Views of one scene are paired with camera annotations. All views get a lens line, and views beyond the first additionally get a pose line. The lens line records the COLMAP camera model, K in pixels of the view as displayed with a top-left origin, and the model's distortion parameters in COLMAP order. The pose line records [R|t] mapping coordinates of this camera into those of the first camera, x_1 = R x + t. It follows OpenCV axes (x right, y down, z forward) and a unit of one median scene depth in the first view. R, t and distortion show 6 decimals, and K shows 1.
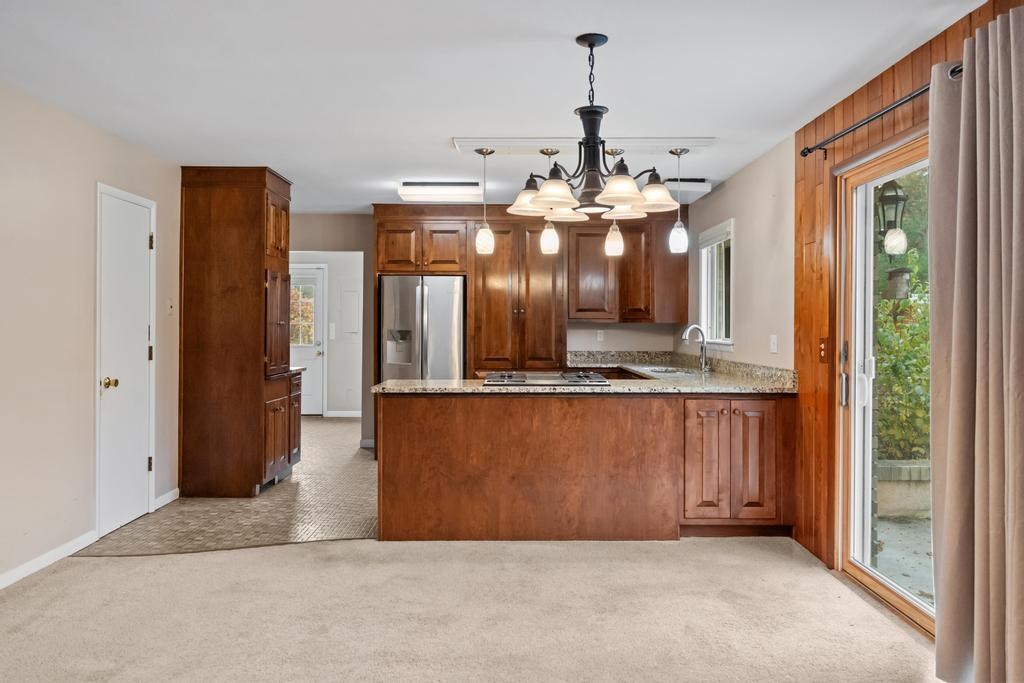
lens RADIAL K [[756.2, 0, 519.7], [0, 756.2, 321.5], [0, 0, 1]] dist [-0.003037, 0.003047]
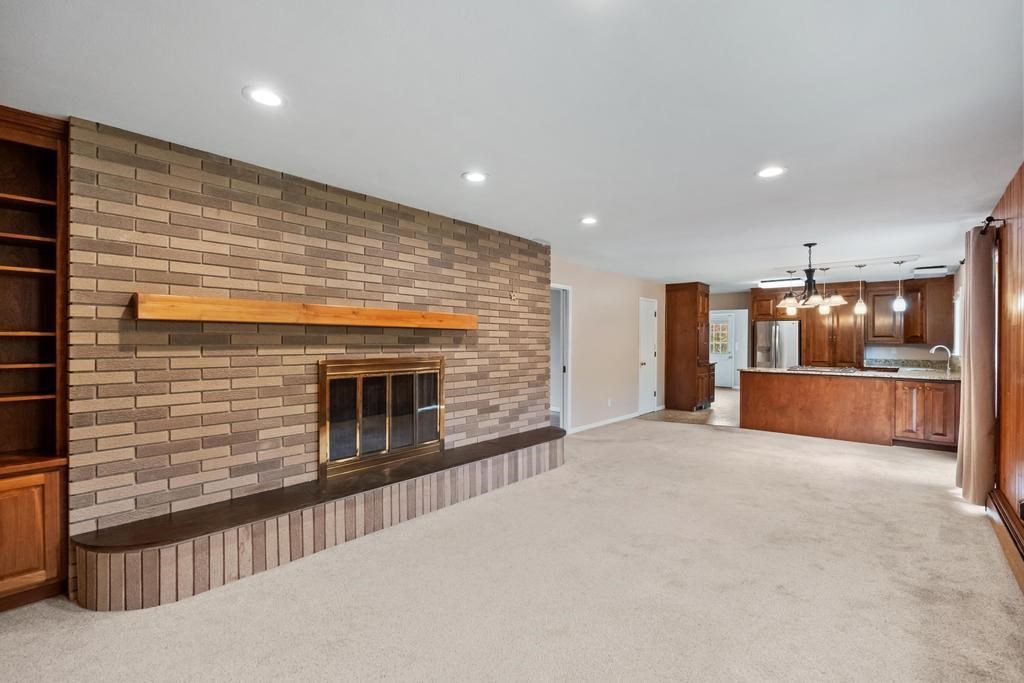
lens RADIAL K [[446.3, 0, 510.7], [0, 446.3, 340.6], [0, 0, 1]] dist [-0.002586, -0.000204]
pose [[0.734293, 0.001312, -0.678832, 0.216969], [0.001152, 0.999994, 0.003179, -0.012780], [0.678832, -0.003117, 0.734287, -0.522985]]
